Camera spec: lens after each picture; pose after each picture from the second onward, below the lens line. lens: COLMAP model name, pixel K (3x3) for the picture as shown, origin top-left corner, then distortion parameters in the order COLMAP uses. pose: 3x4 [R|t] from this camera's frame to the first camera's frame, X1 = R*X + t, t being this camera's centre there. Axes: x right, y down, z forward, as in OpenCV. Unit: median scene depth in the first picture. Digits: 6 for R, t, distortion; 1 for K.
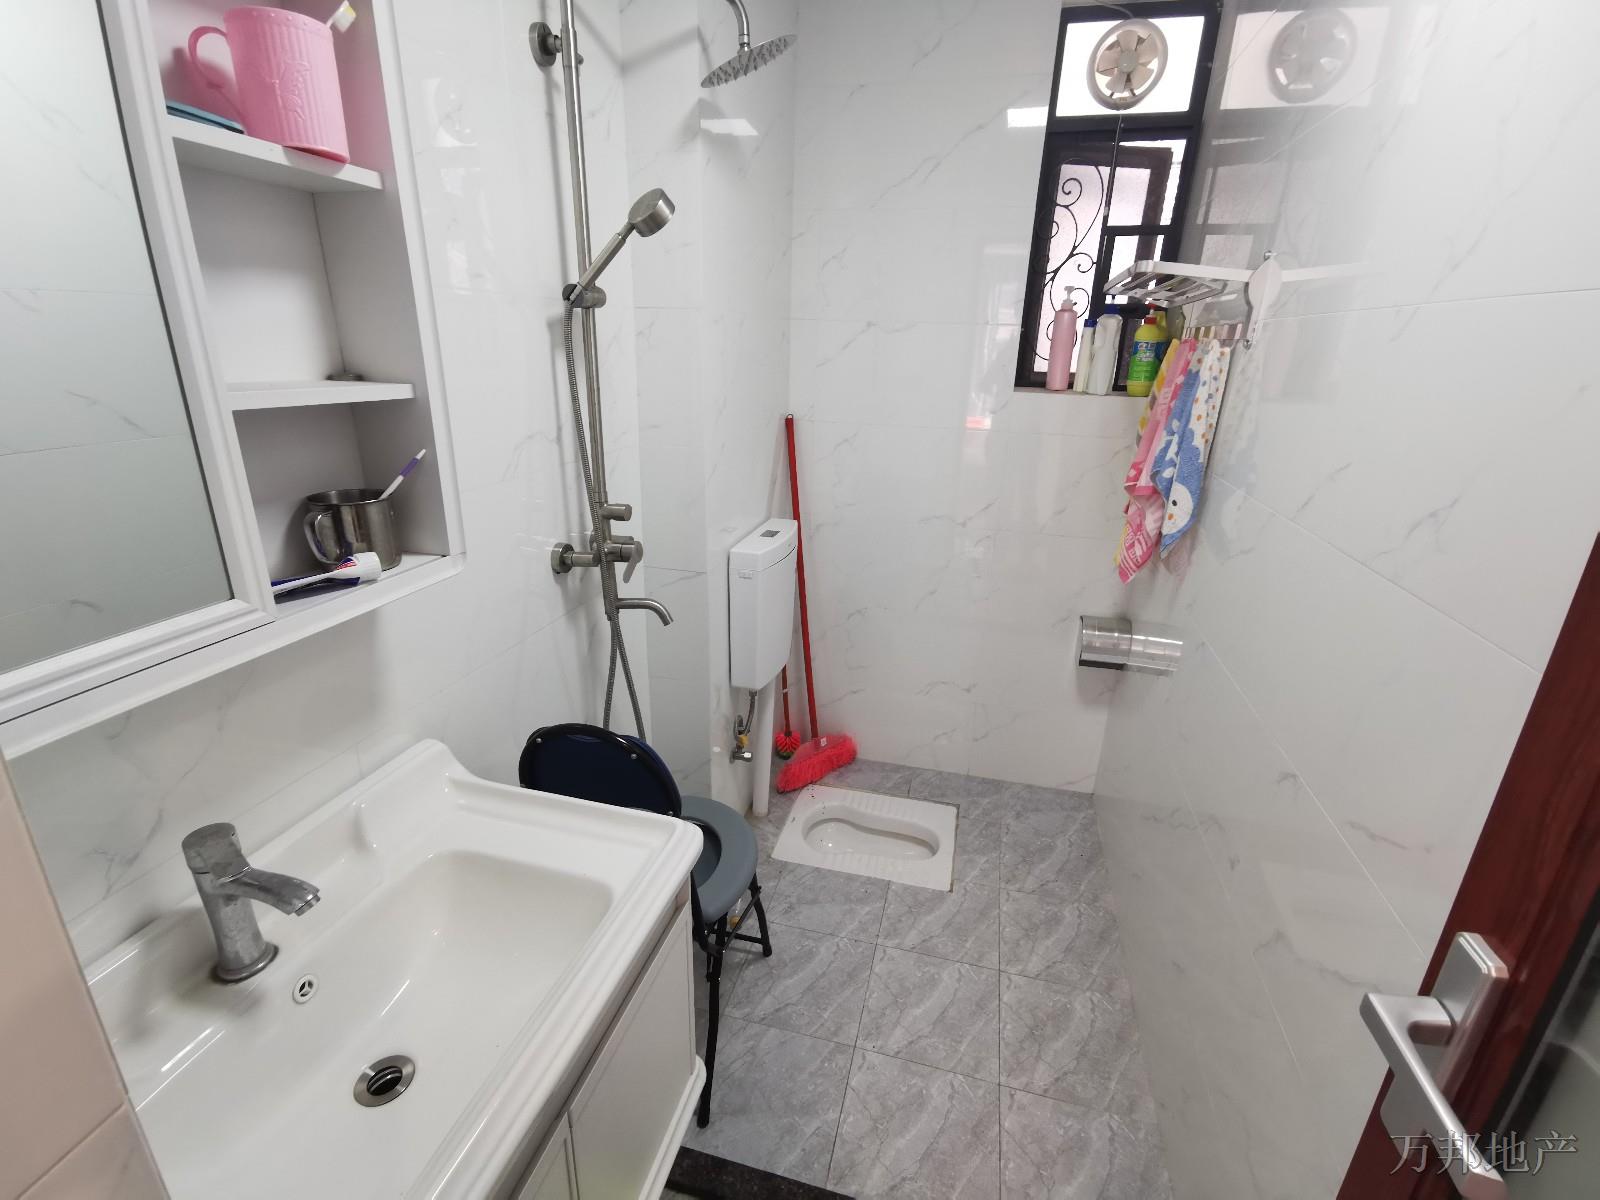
lens RADIAL K [[731.9, 0, 800.3], [0, 731.9, 606.5], [0, 0, 1]] dist [0.005295, 0.000287]
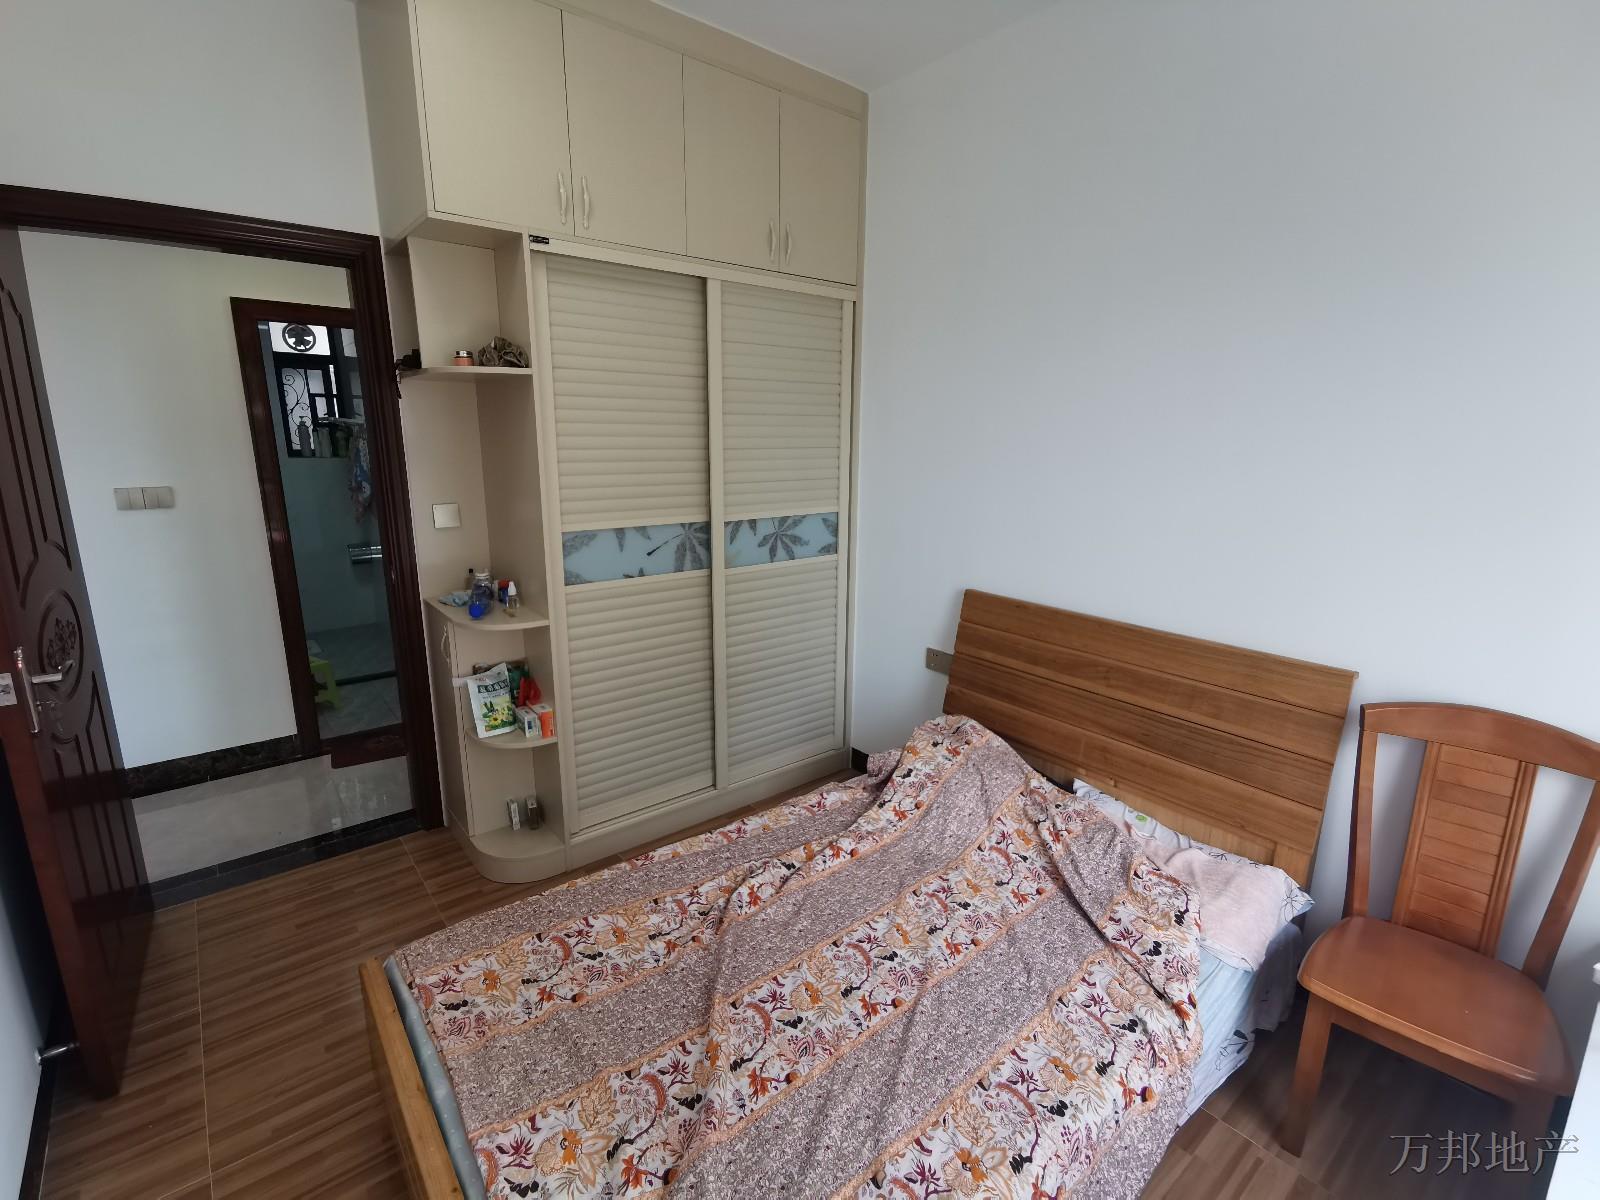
lens RADIAL K [[731.9, 0, 804.6], [0, 731.9, 598.4], [0, 0, 1]] dist [0.005295, 0.000287]
pose [[0.589907, -0.201745, 0.781862, -0.705206], [0.282956, 0.958536, 0.033845, 0.562042], [-0.756271, 0.201267, 0.622532, -1.740598]]
